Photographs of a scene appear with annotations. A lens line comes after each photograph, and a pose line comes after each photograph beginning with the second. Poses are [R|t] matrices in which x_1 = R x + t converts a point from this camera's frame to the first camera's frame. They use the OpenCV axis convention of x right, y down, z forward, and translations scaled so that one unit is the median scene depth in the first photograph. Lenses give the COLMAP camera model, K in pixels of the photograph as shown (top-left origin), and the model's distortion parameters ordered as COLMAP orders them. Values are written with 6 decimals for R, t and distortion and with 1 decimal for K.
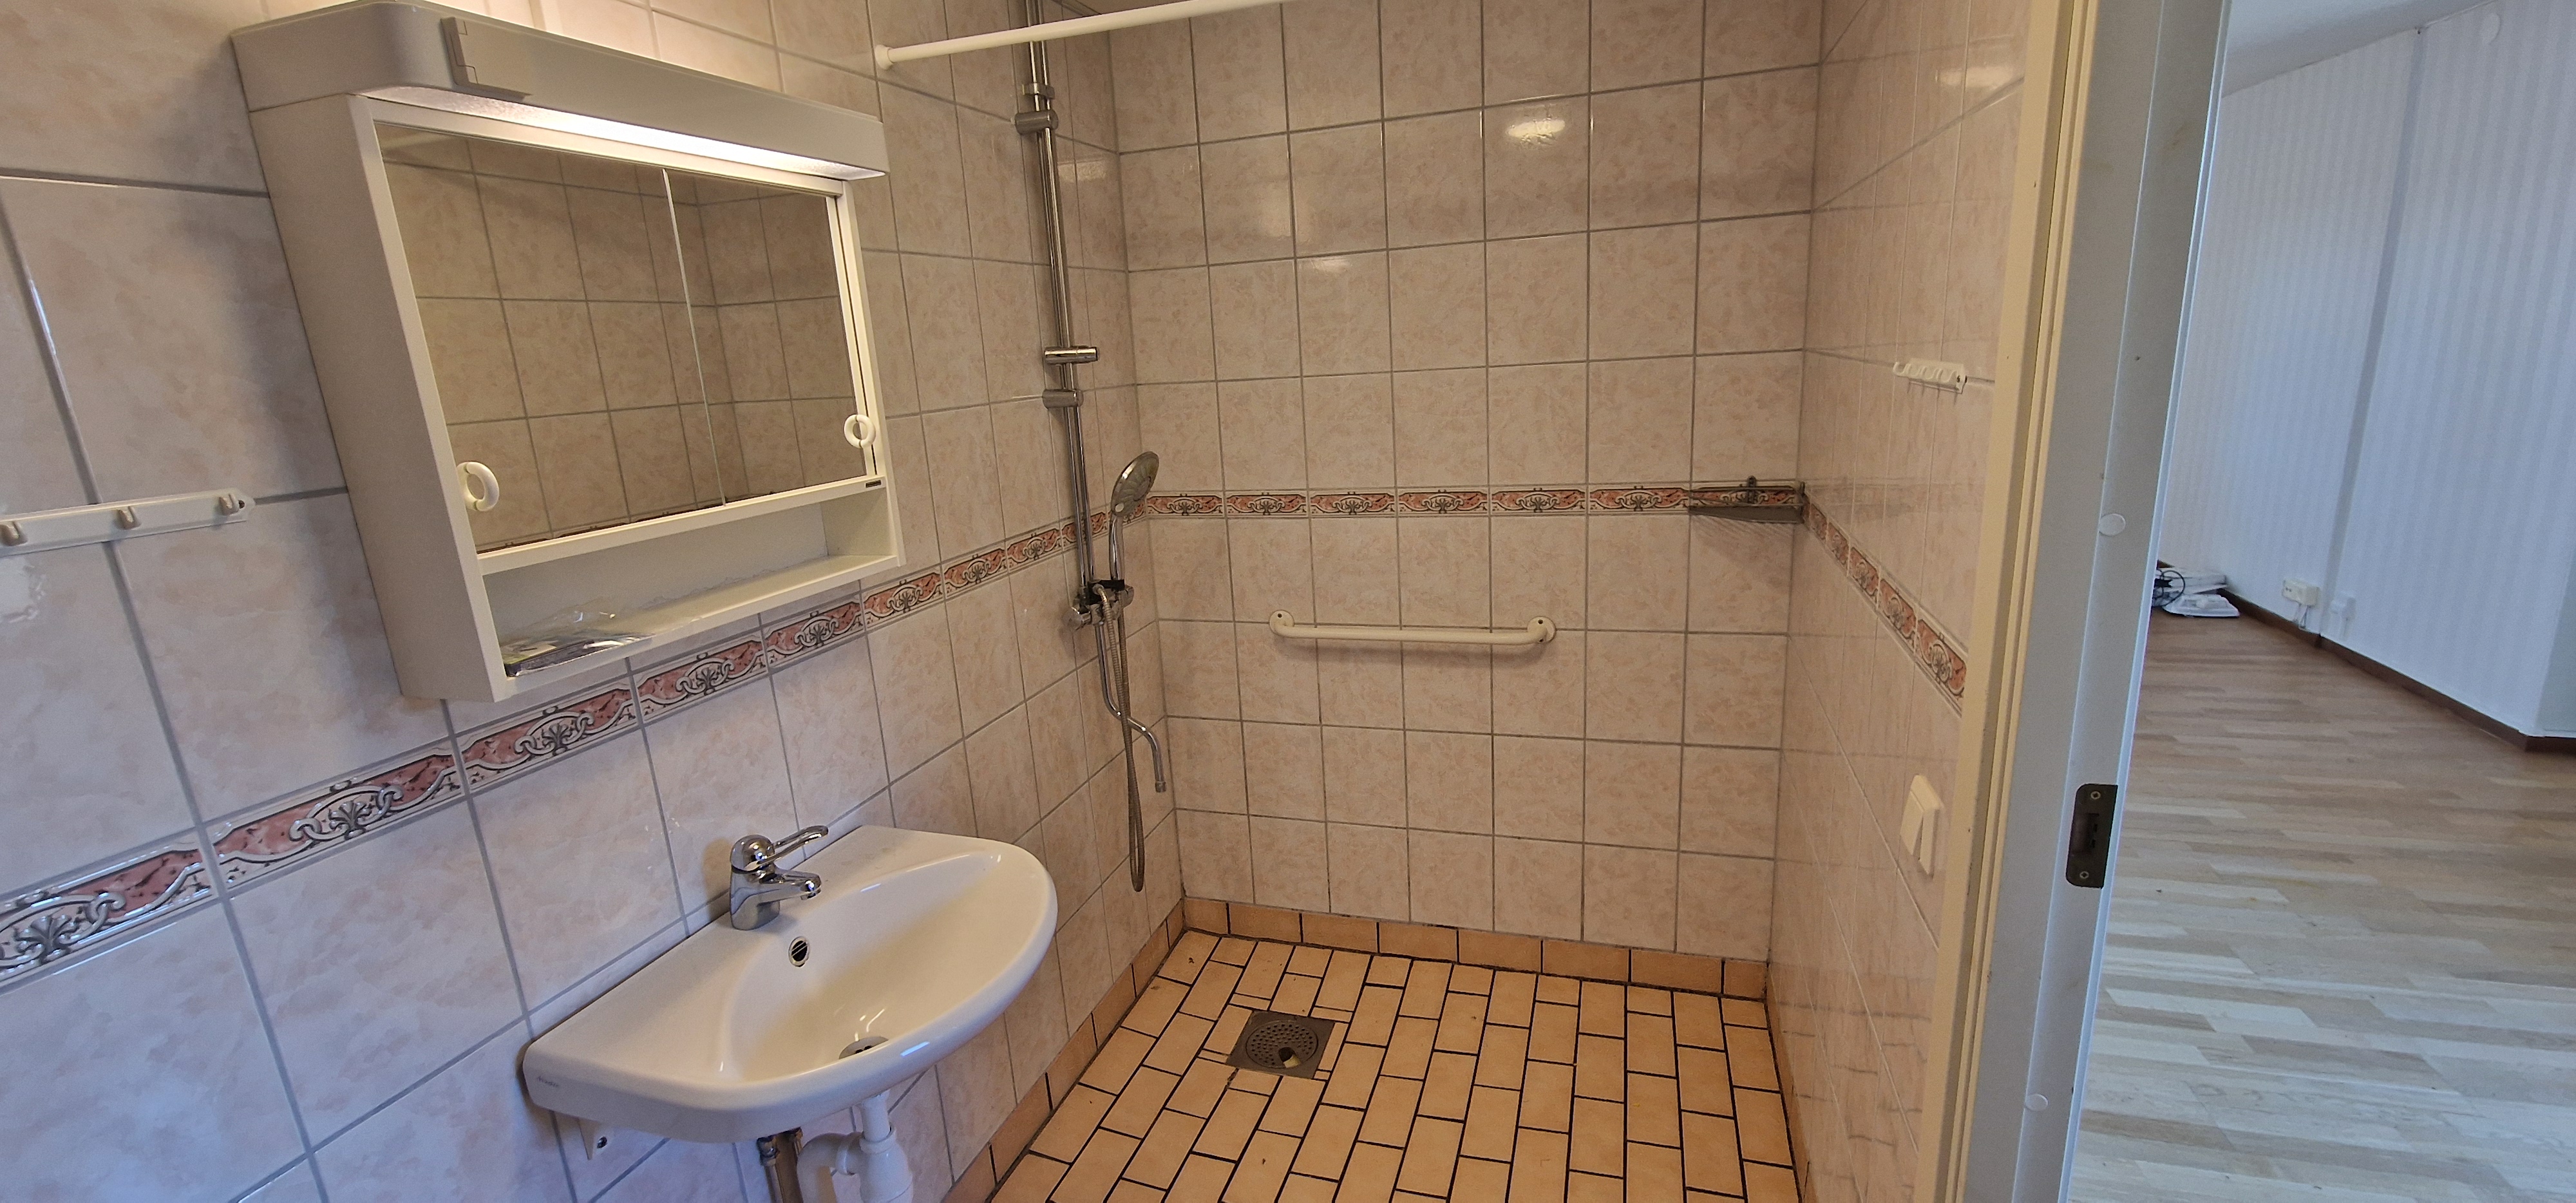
lens RADIAL K [[1072.0, 0, 1267.3], [0, 1072.0, 606.9], [0, 0, 1]] dist [0.003728, 0.000136]
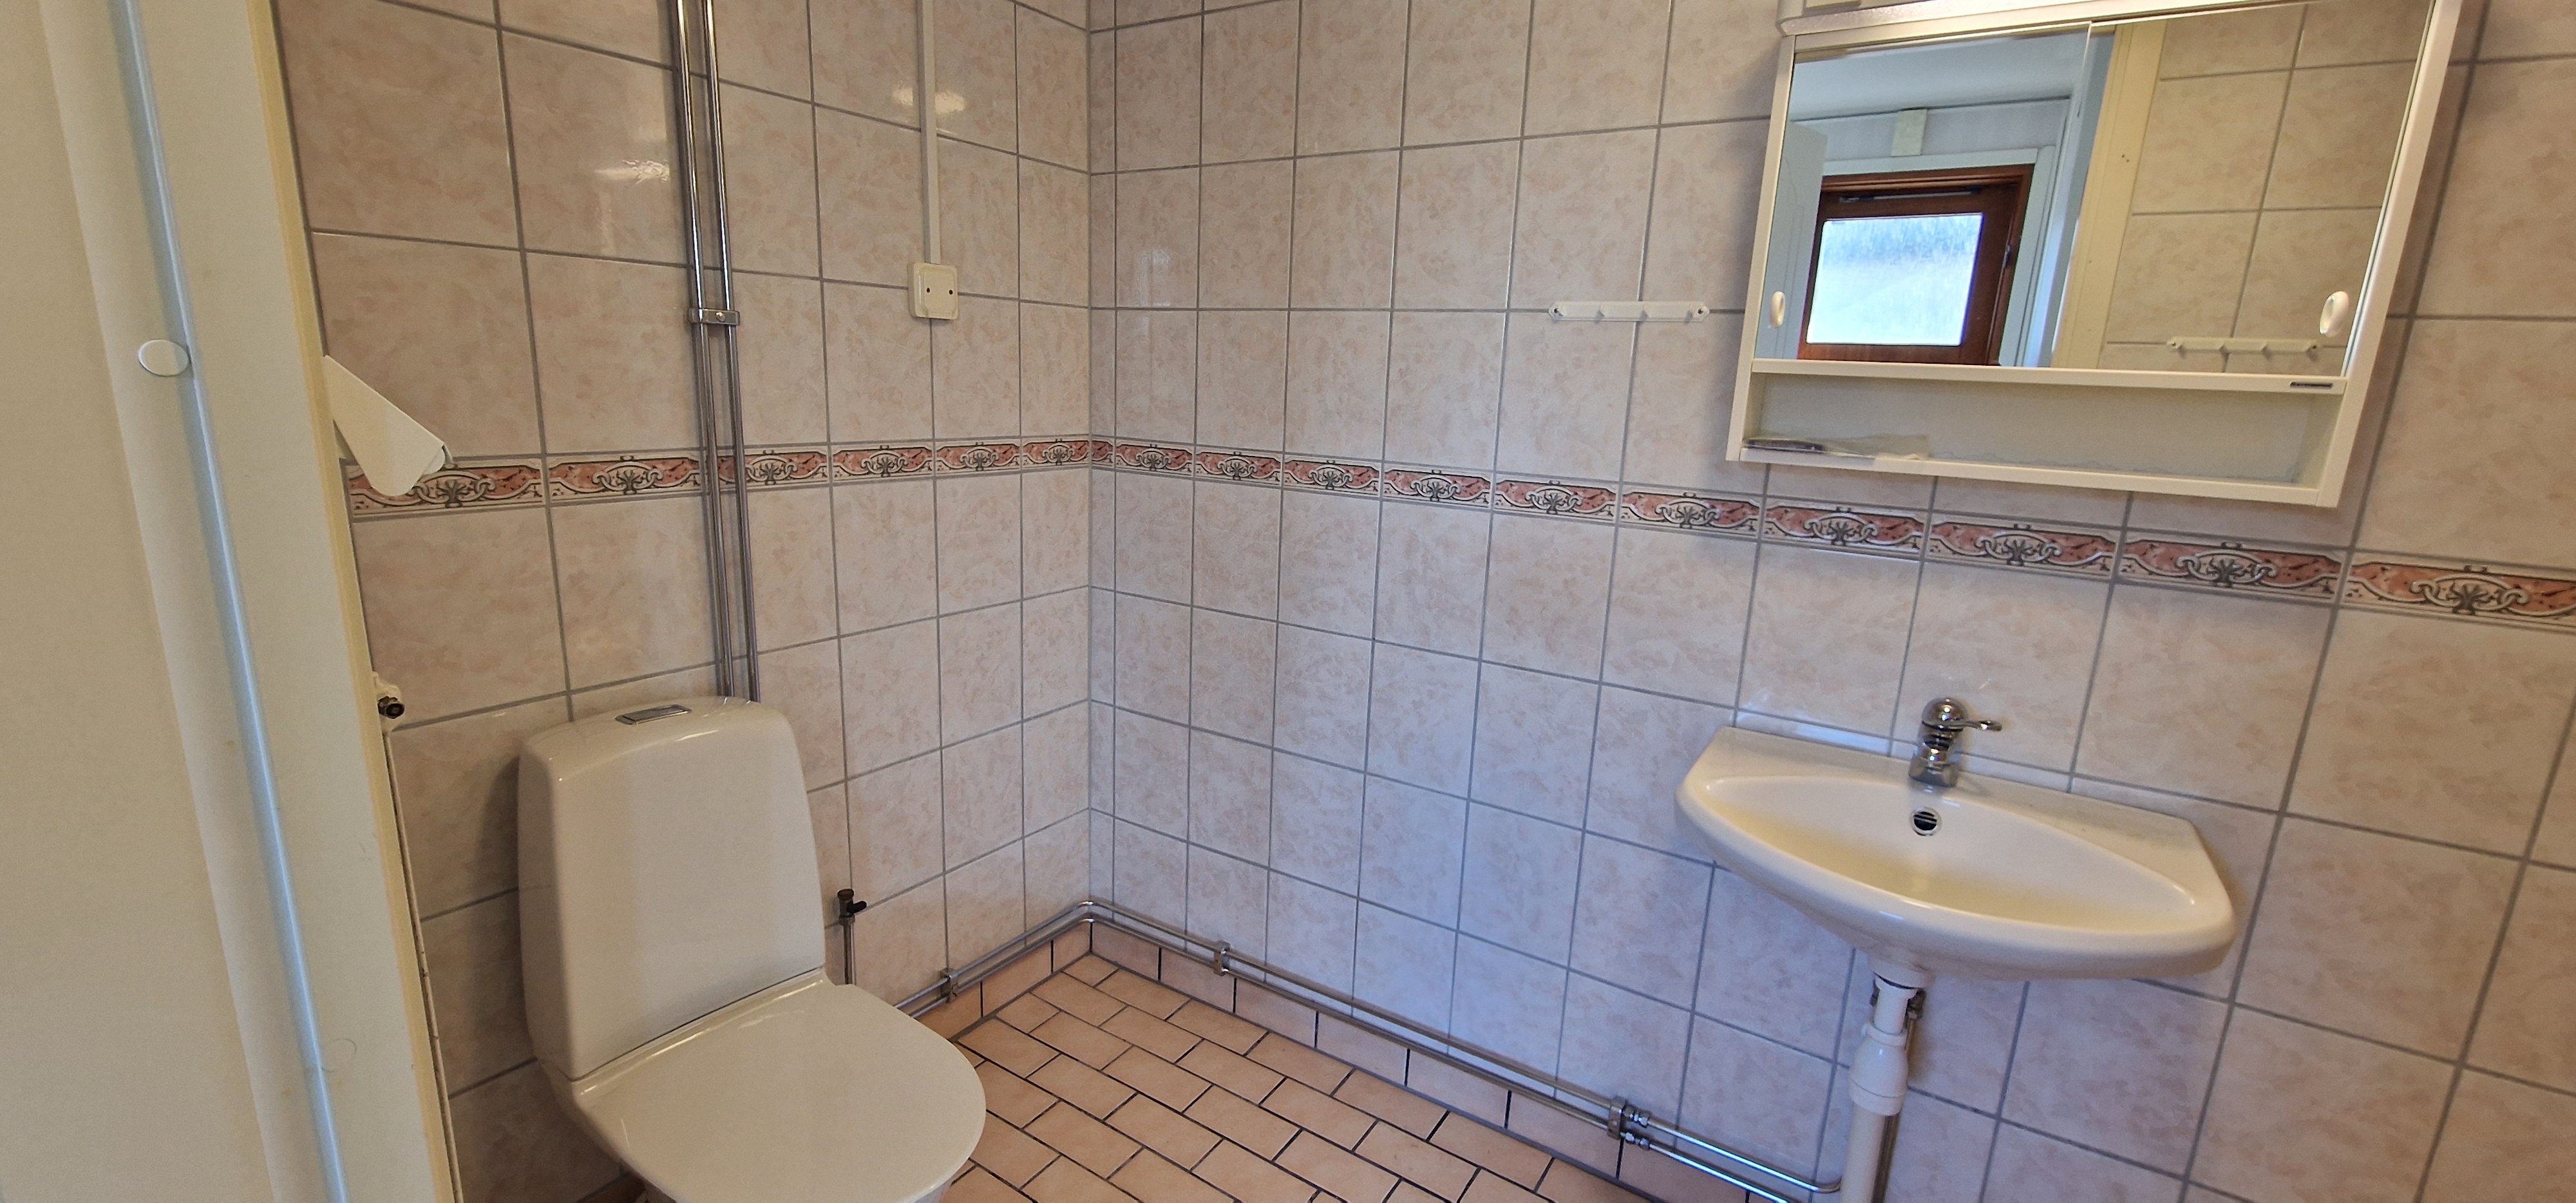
lens RADIAL K [[1072.0, 0, 1267.3], [0, 1072.0, 606.9], [0, 0, 1]] dist [0.003728, 0.000136]
pose [[-0.269397, 0.261935, -0.926723, 0.789633], [-0.257045, 0.907831, 0.331317, -0.048240], [0.928091, 0.327466, -0.177238, 0.696599]]
